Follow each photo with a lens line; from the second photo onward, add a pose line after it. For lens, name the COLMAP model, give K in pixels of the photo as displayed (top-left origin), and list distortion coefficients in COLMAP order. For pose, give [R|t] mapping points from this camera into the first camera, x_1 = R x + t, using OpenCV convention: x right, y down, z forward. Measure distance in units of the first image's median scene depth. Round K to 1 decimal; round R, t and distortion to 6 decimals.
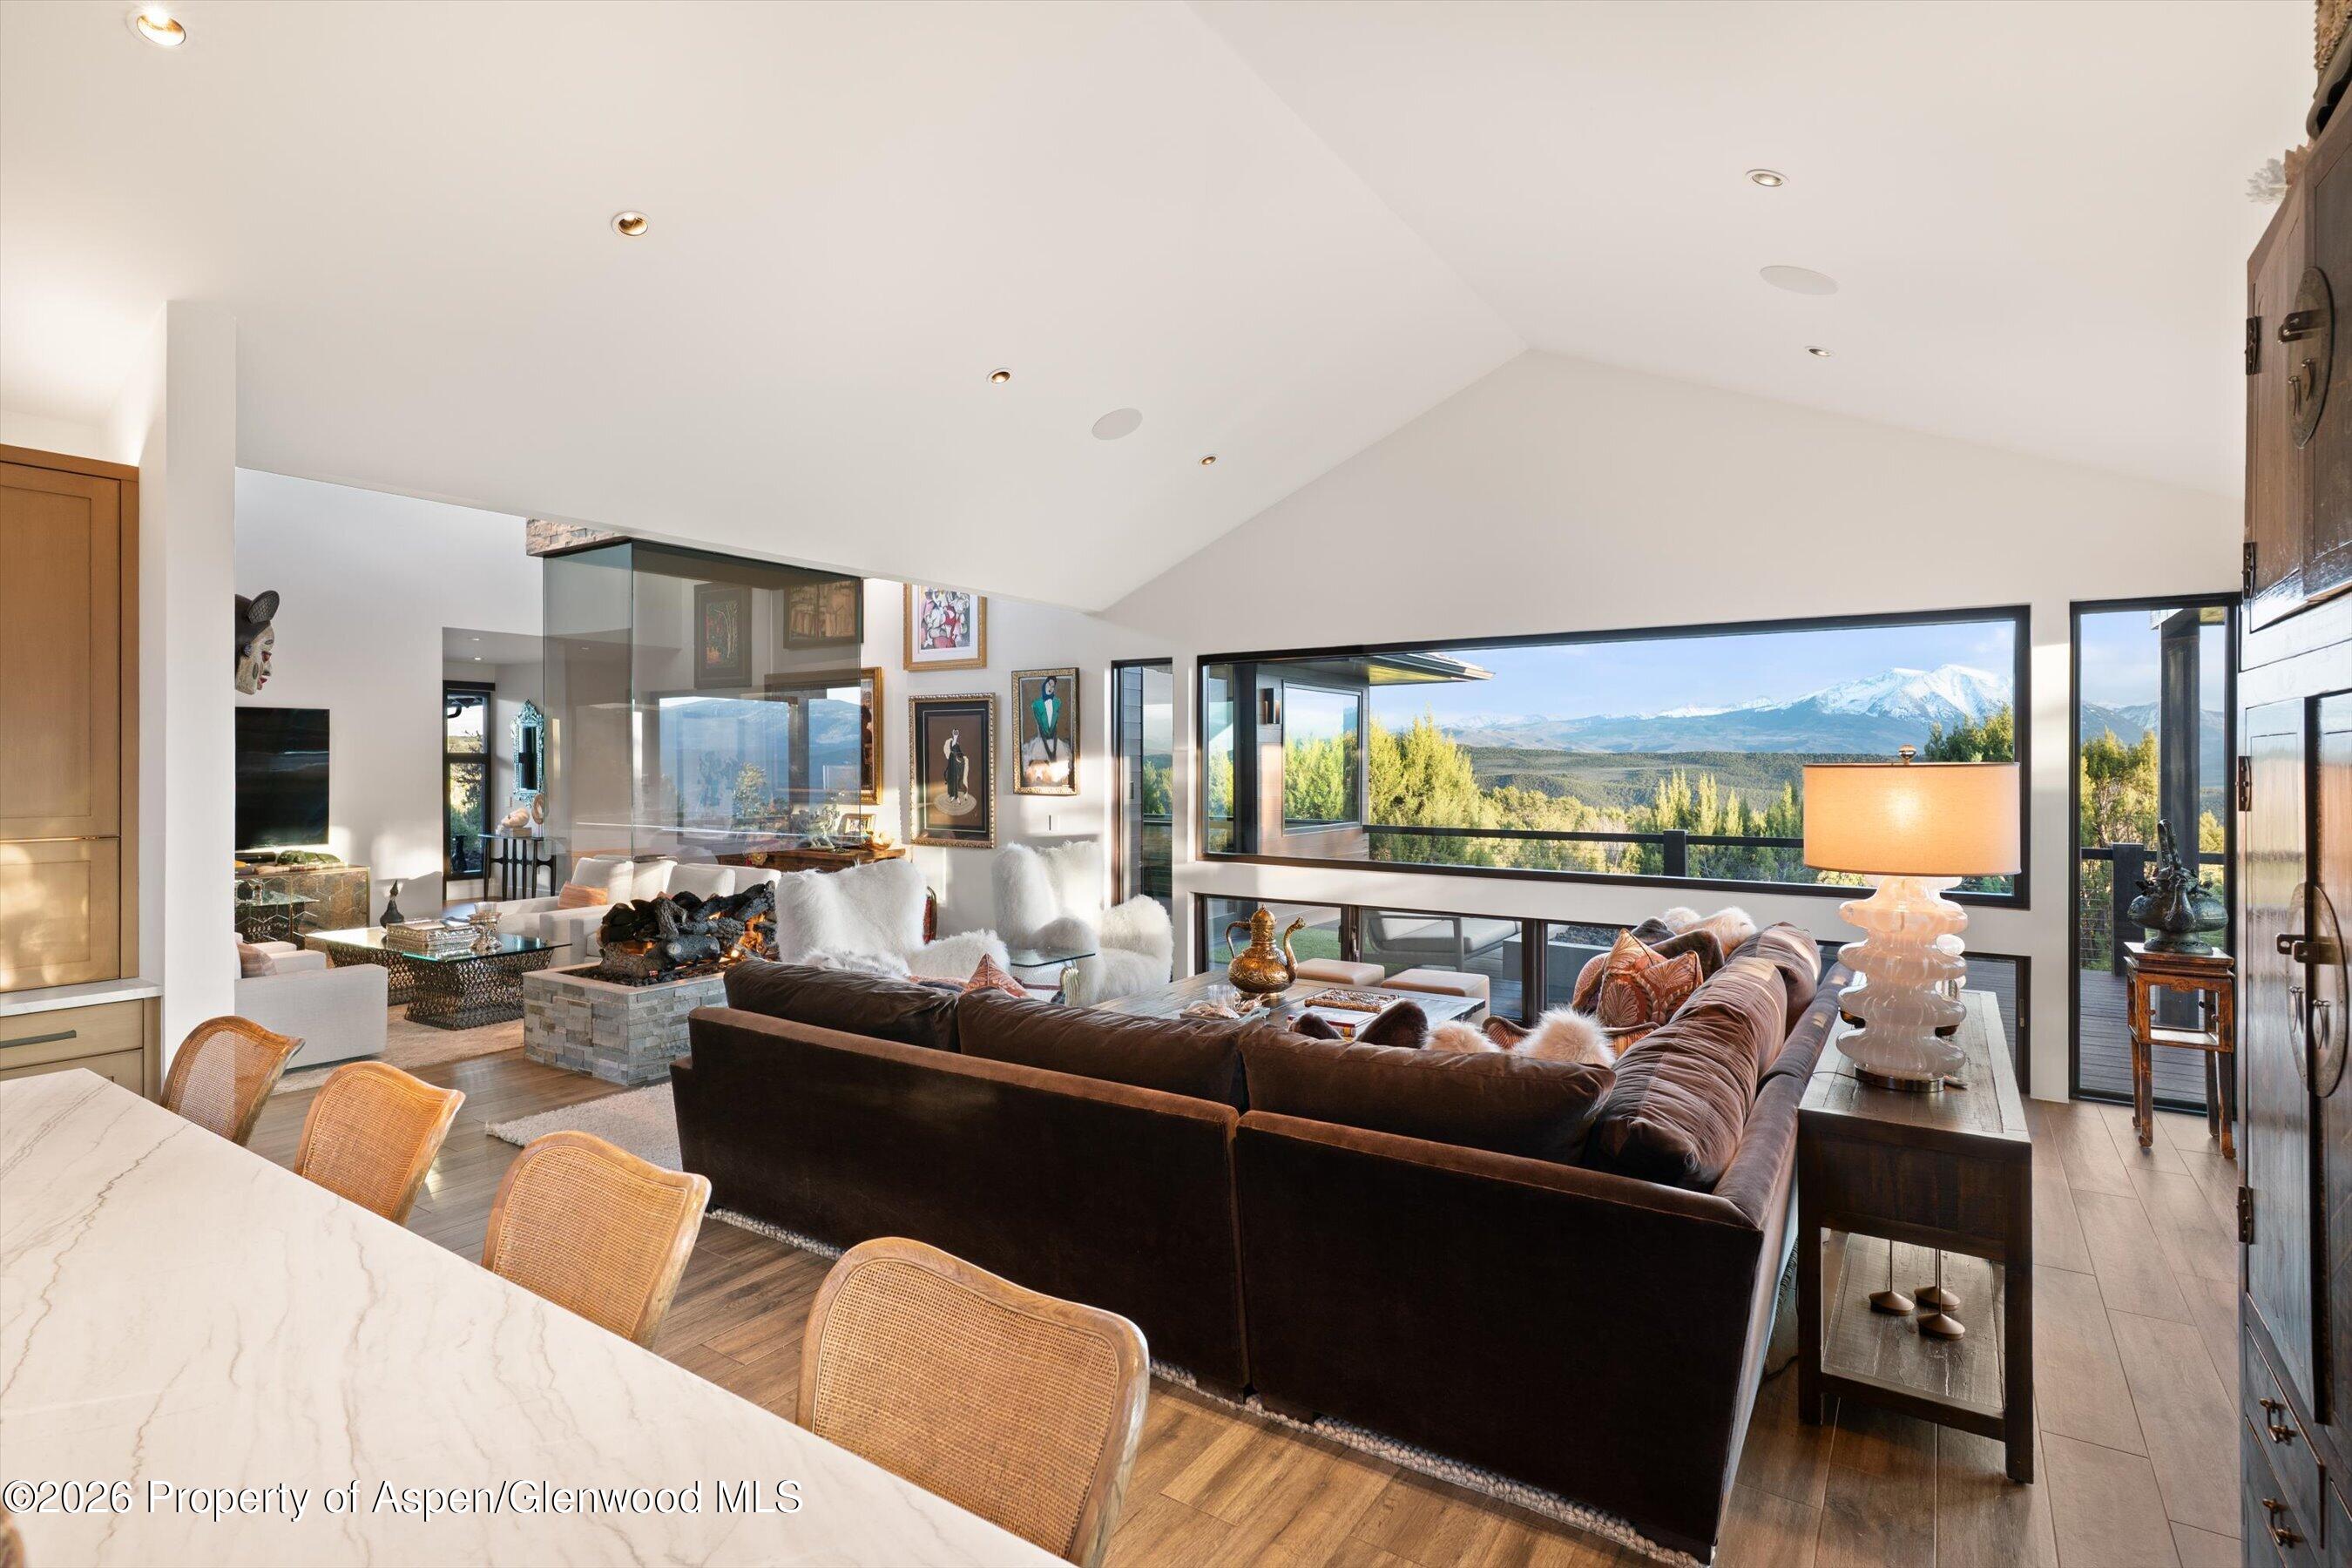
lens RADIAL K [[1150.5, 0, 1168.6], [0, 1150.5, 757.9], [0, 0, 1]] dist [-0.002692, -0.000685]
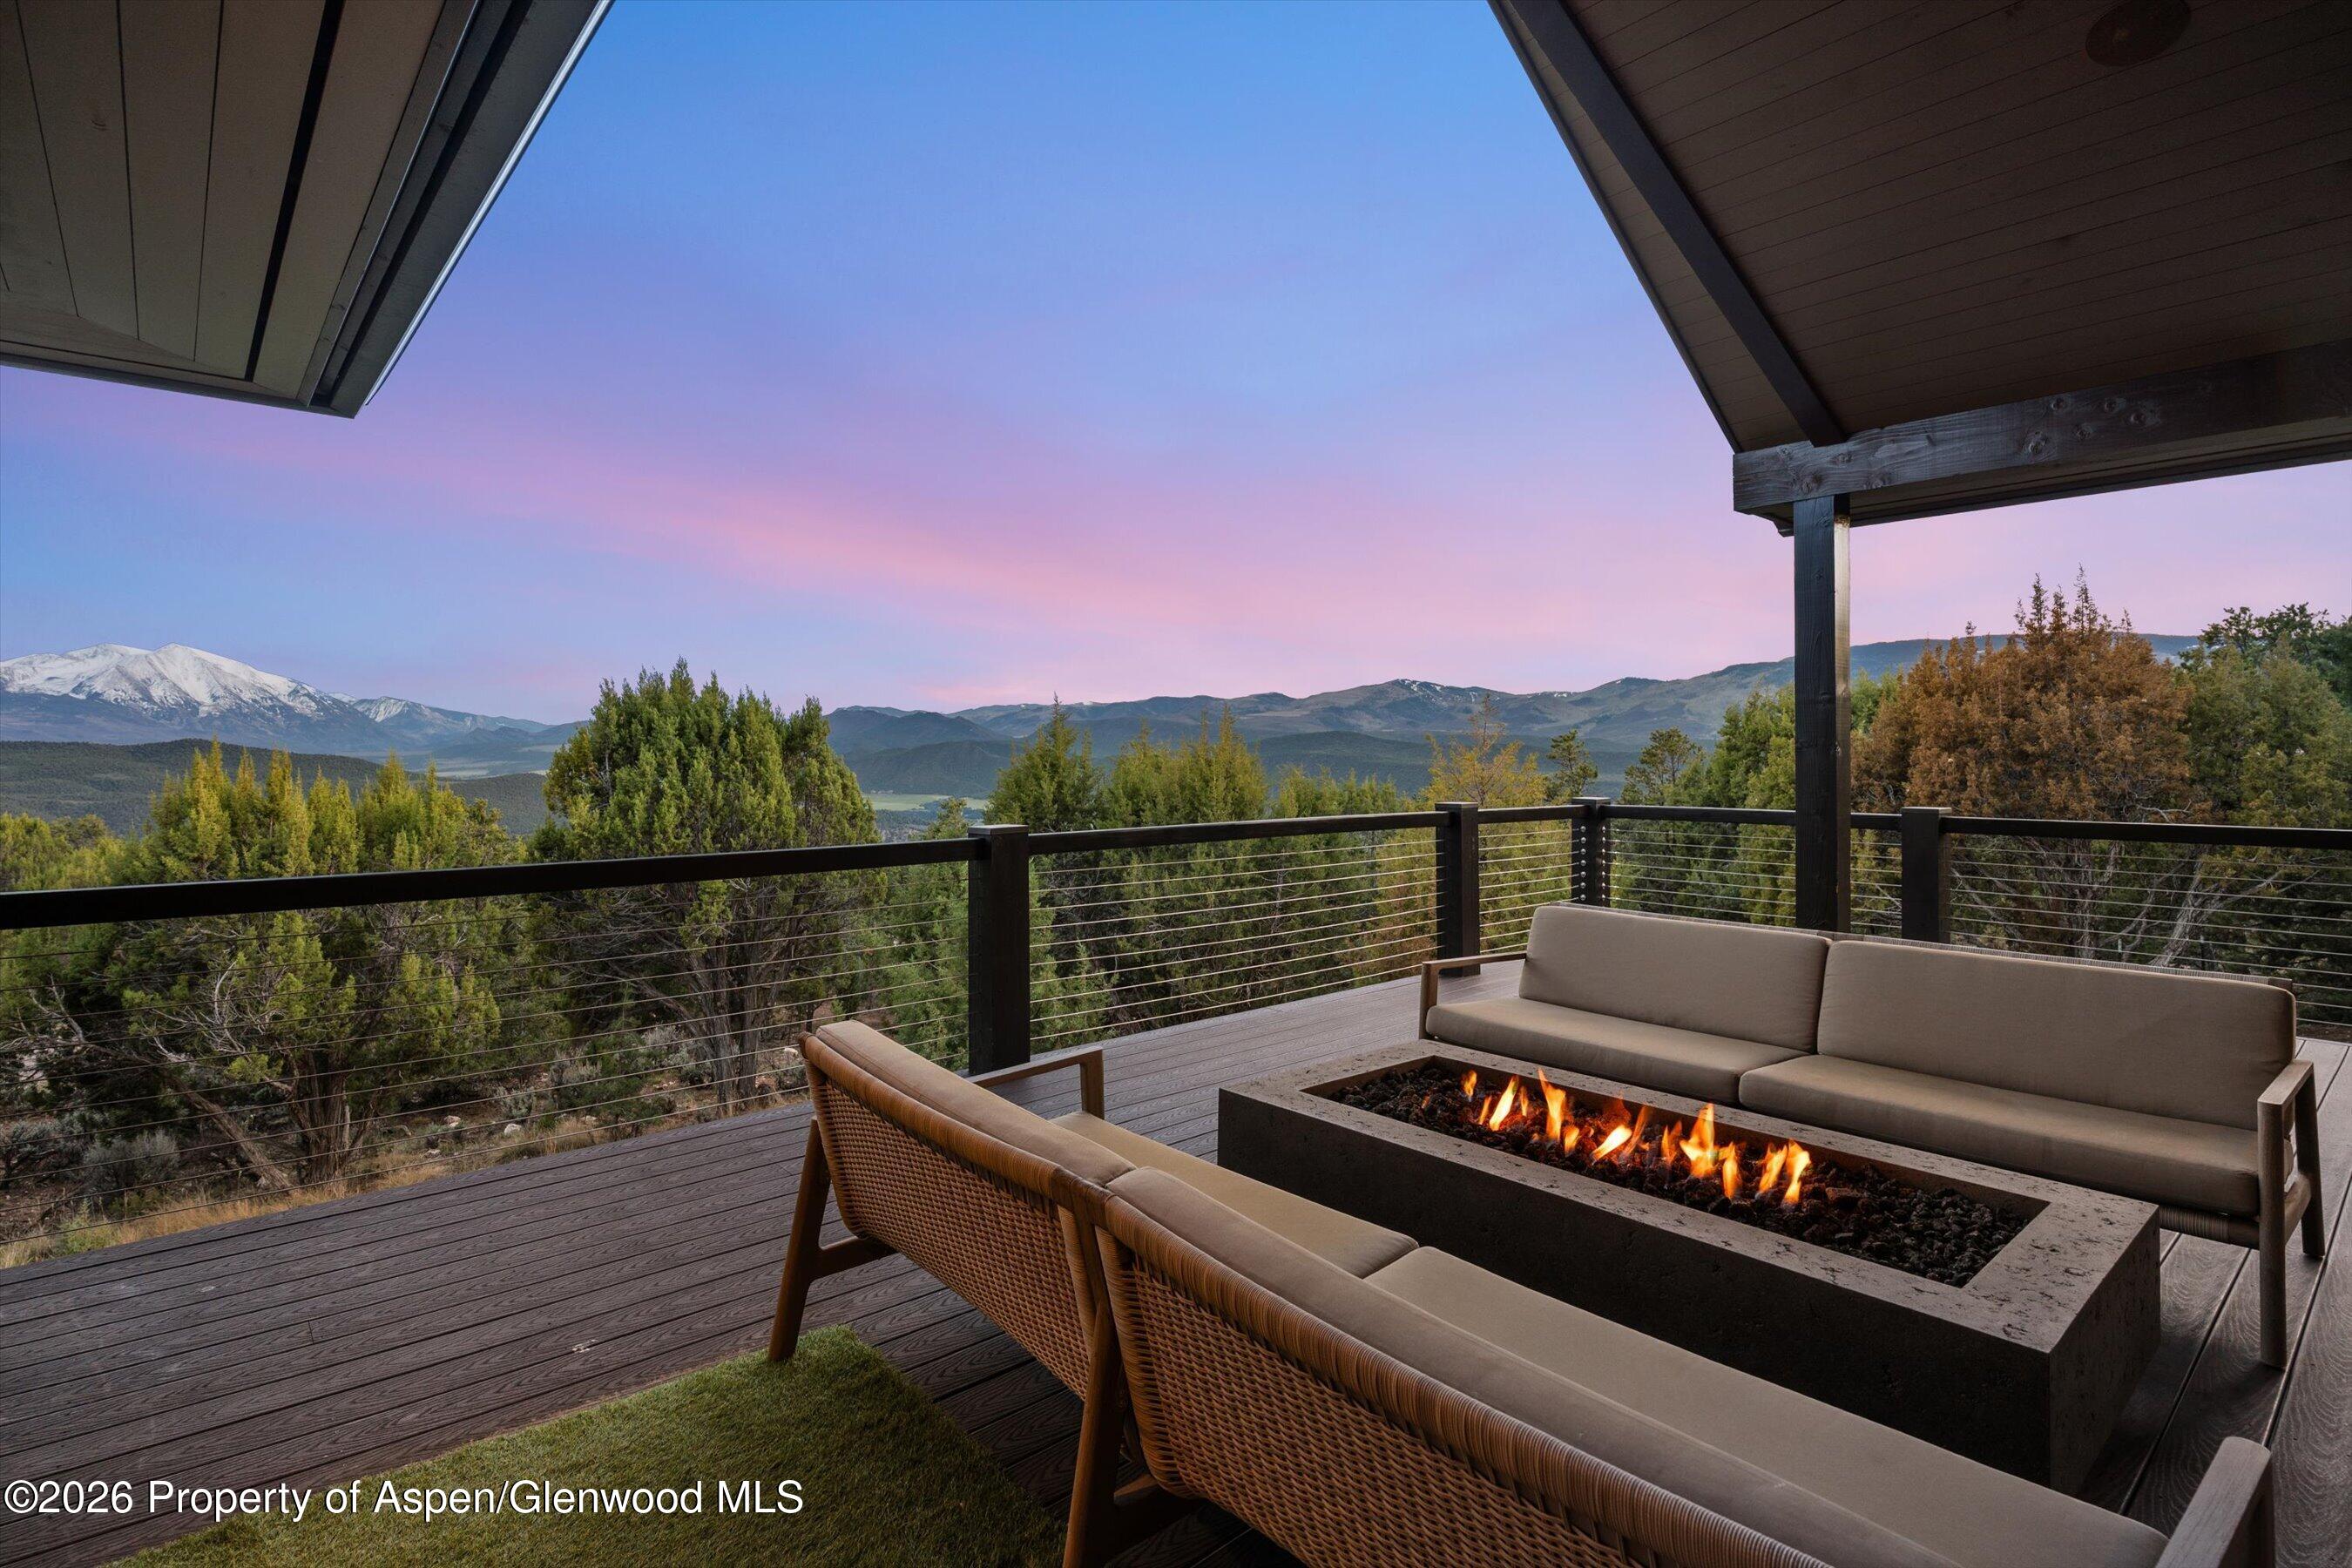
lens RADIAL K [[1150.5, 0, 1168.6], [0, 1150.5, 757.9], [0, 0, 1]] dist [-0.002692, -0.000685]
pose [[0.254451, -0.002891, 0.967081, 0.036521], [-0.004773, 0.999980, 0.004245, 0.042896], [-0.967074, -0.005697, 0.254432, 1.006302]]
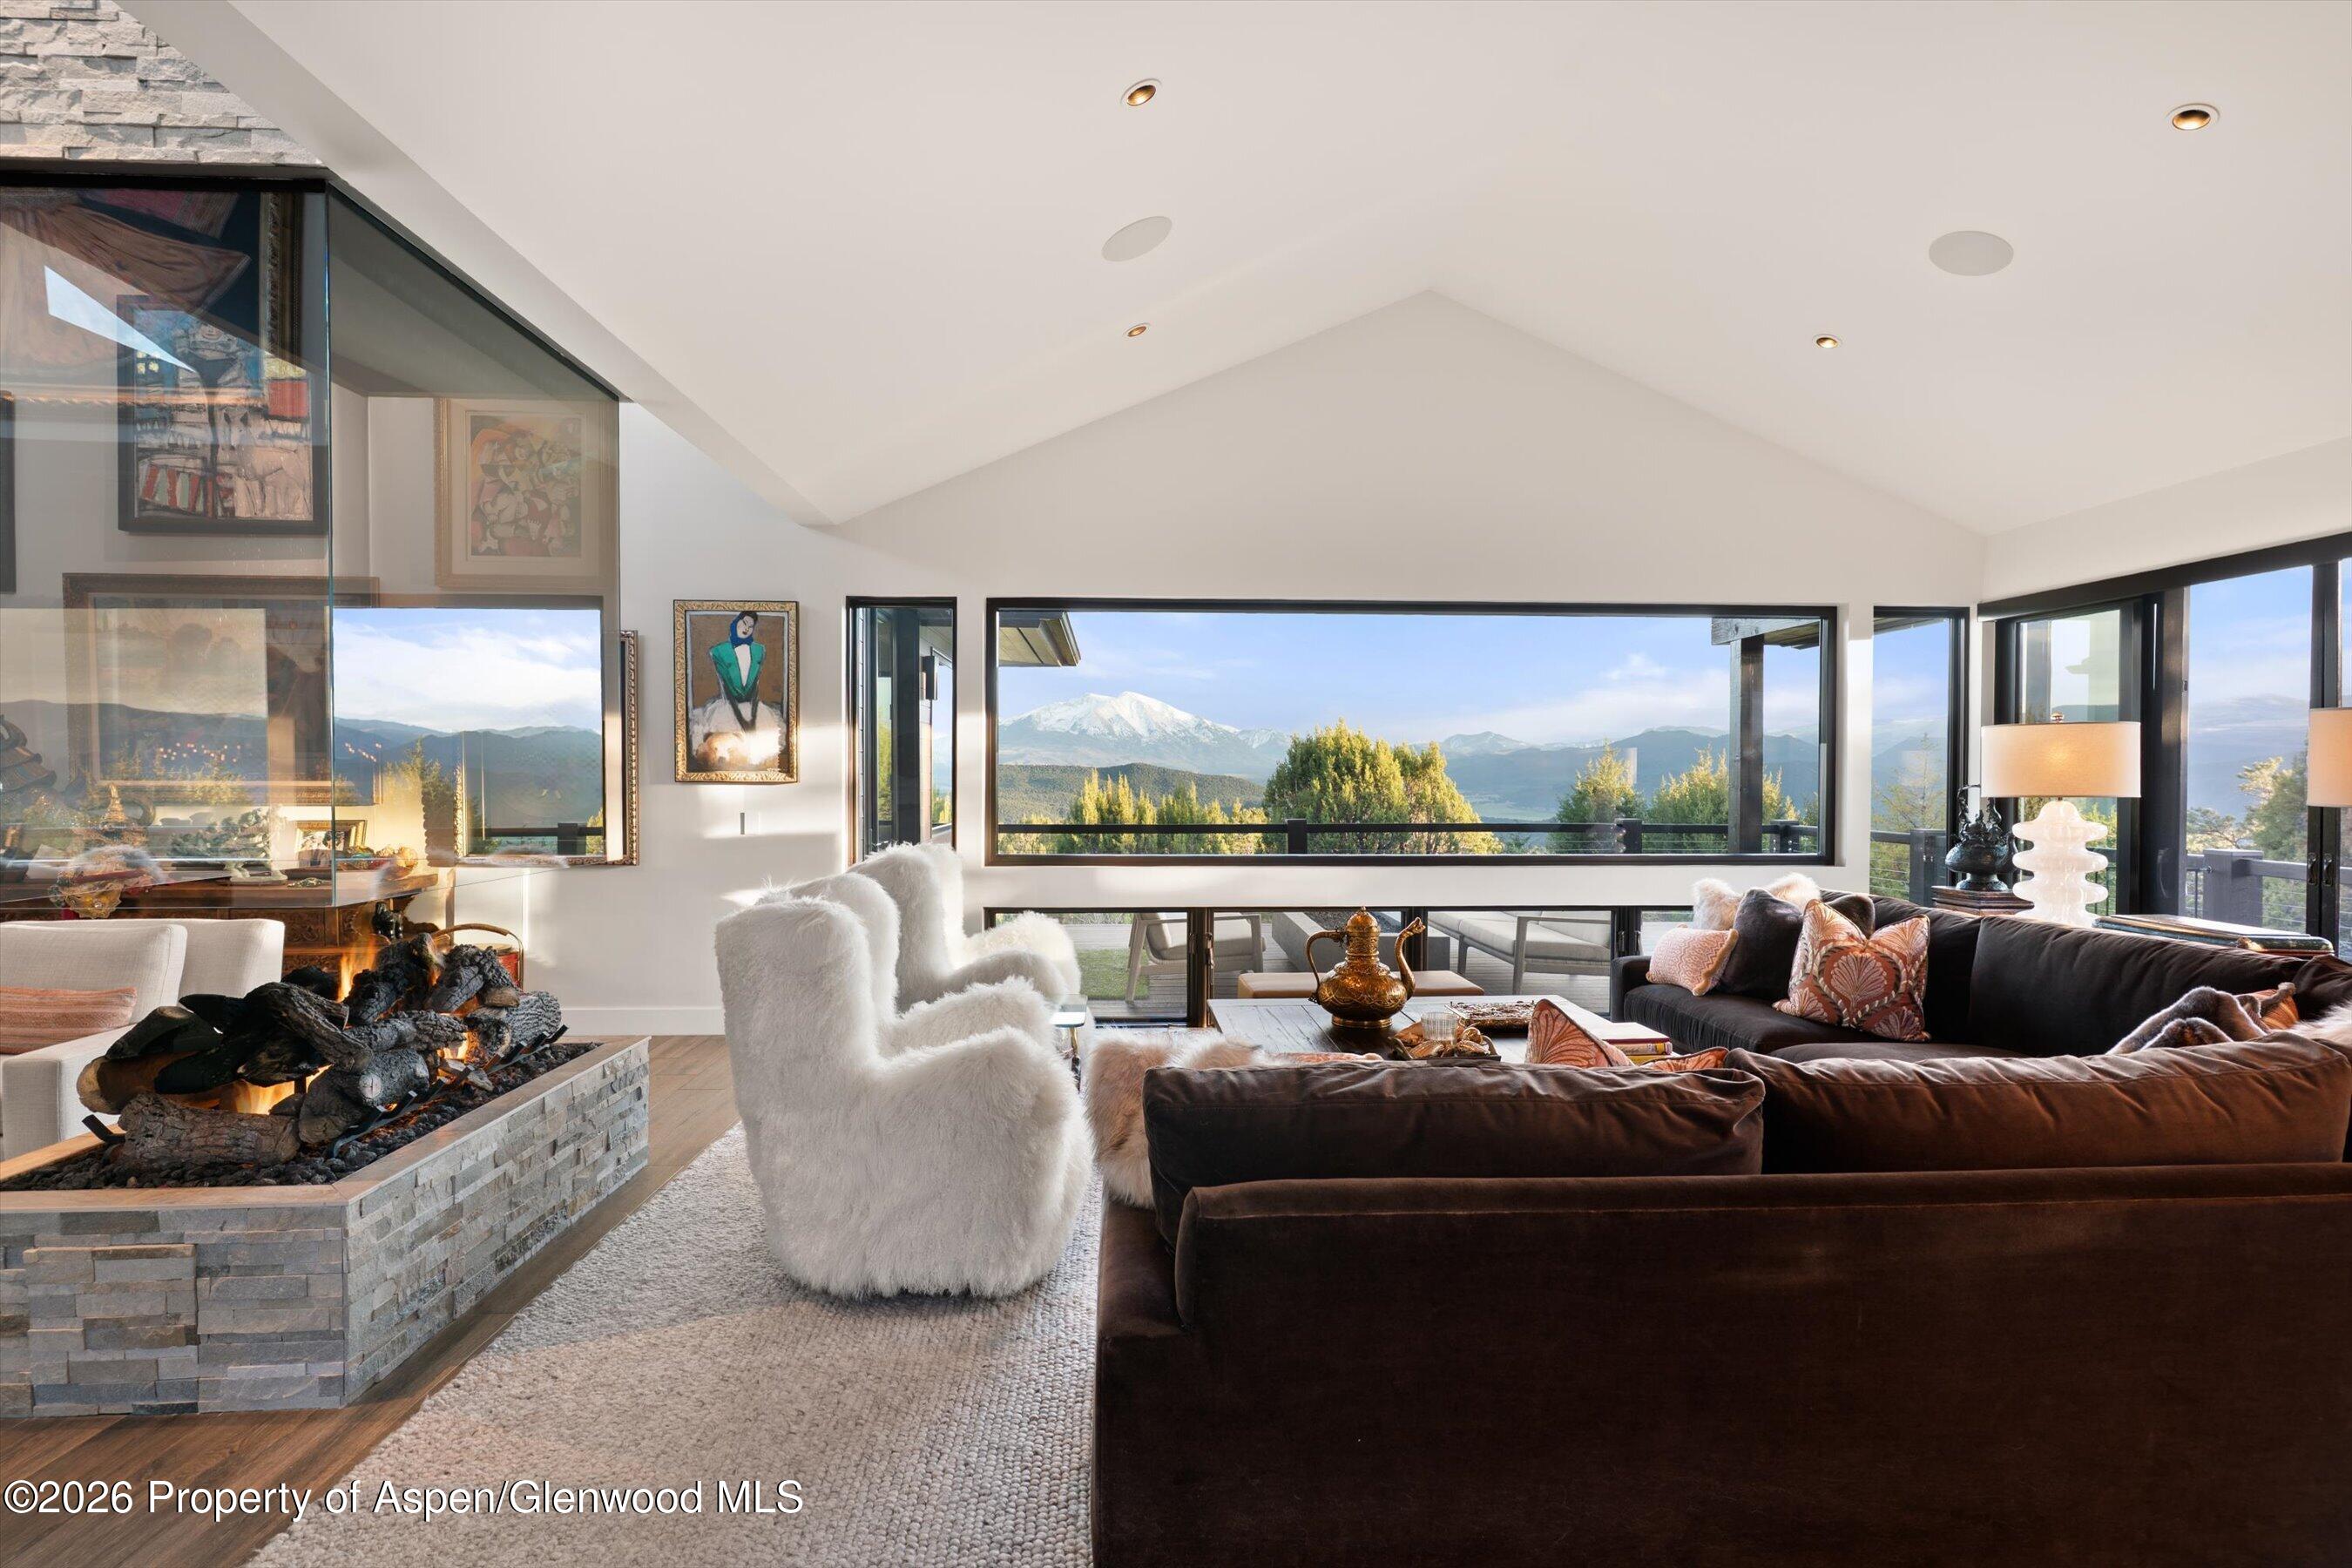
lens RADIAL K [[1148.3, 0, 1176.0], [0, 1148.3, 784.0], [0, 0, 1]] dist [-0.000161, 0.001059]
pose [[0.801151, -0.003560, 0.598451, -0.313564], [-0.004596, 0.999916, 0.012101, 0.023537], [-0.598444, -0.012445, 0.801068, 0.296222]]
